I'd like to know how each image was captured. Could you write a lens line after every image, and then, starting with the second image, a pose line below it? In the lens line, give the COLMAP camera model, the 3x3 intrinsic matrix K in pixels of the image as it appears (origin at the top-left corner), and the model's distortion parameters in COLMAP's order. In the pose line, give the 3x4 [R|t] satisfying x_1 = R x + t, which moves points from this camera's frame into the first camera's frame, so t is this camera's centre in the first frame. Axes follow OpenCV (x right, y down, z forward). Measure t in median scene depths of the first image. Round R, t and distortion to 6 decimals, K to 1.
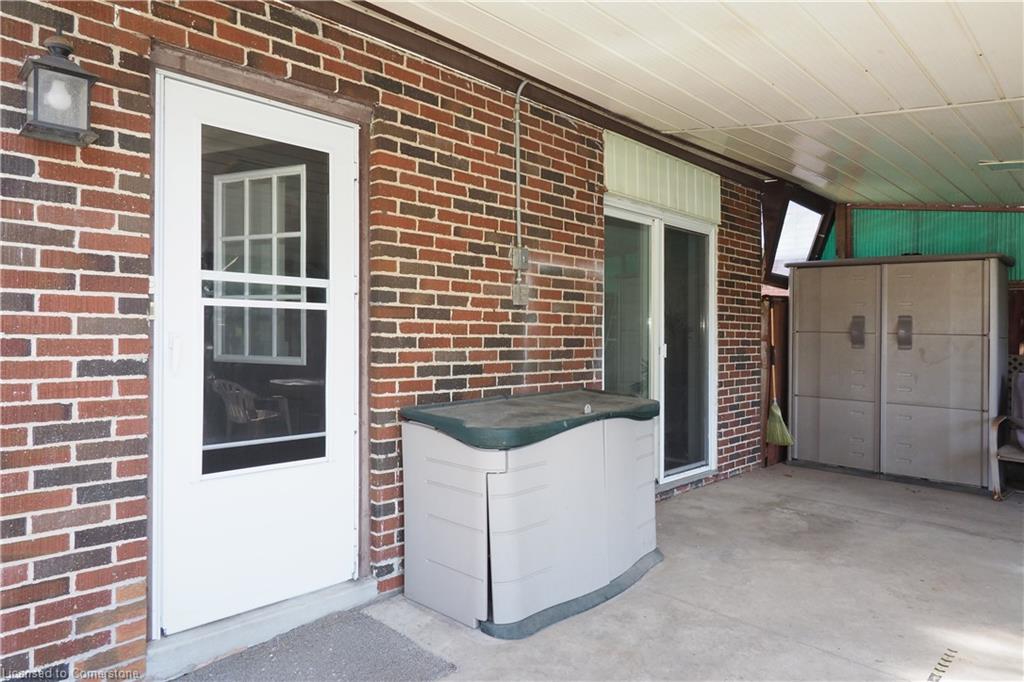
lens RADIAL K [[638.9, 0, 515.2], [0, 638.9, 331.4], [0, 0, 1]] dist [-0.000089, 0.000535]
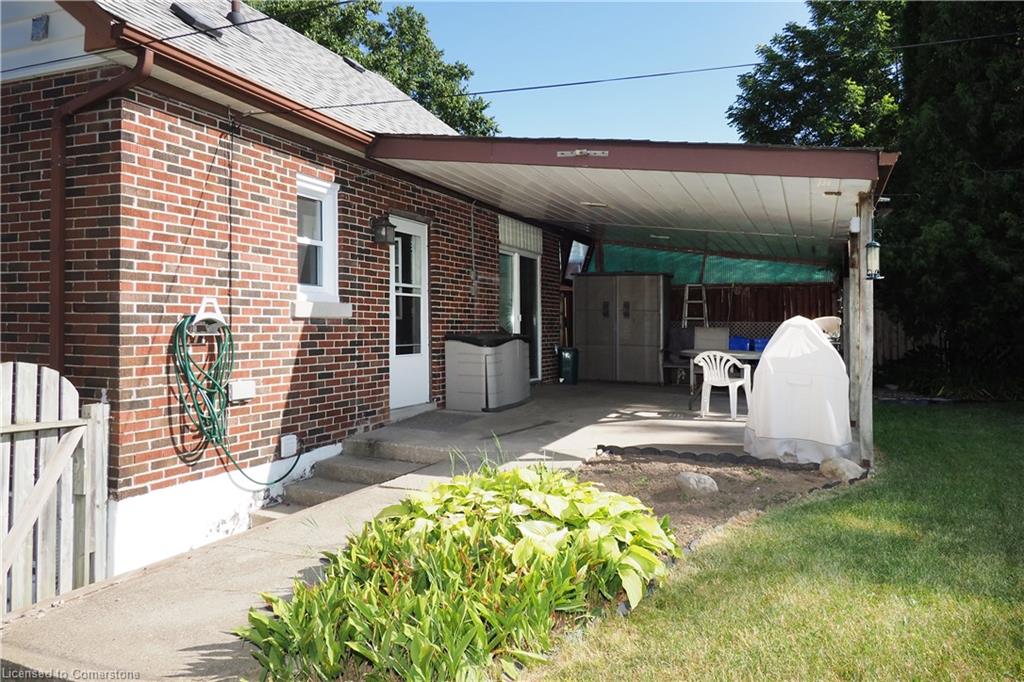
lens RADIAL K [[686.9, 0, 548.8], [0, 686.9, 318.4], [0, 0, 1]] dist [0.003299, 0.001995]
pose [[0.921633, -0.007976, 0.387980, -0.806914], [0.010031, 0.999944, -0.003273, 0.060935], [-0.387933, 0.006909, 0.921662, -1.595340]]
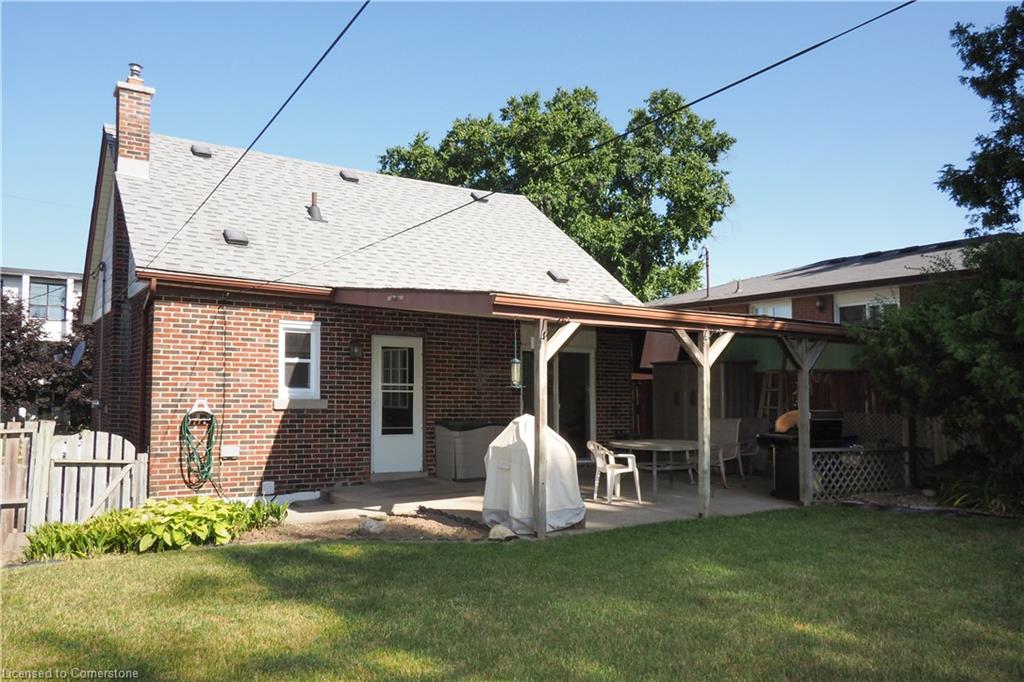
lens RADIAL K [[757.3, 0, 510.1], [0, 757.3, 375.0], [0, 0, 1]] dist [-0.003227, -0.003633]
pose [[0.974545, -0.011930, -0.223876, 1.036411], [0.004795, 0.999464, -0.032386, 0.007652], [0.224142, 0.030489, 0.974079, -2.632828]]
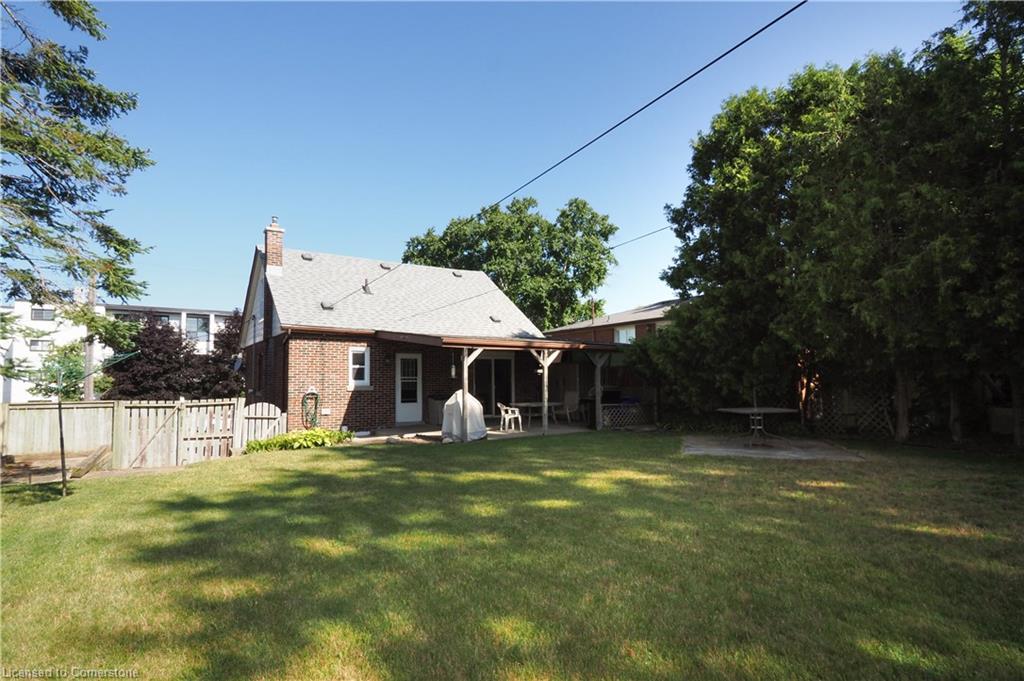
lens RADIAL K [[521.0, 0, 508.7], [0, 521.0, 345.7], [0, 0, 1]] dist [0.002410, 0.000530]
pose [[0.976100, -0.040052, -0.213598, 1.698685], [0.023751, 0.996643, -0.078346, 0.041934], [0.216019, 0.071400, 0.973775, -3.868169]]
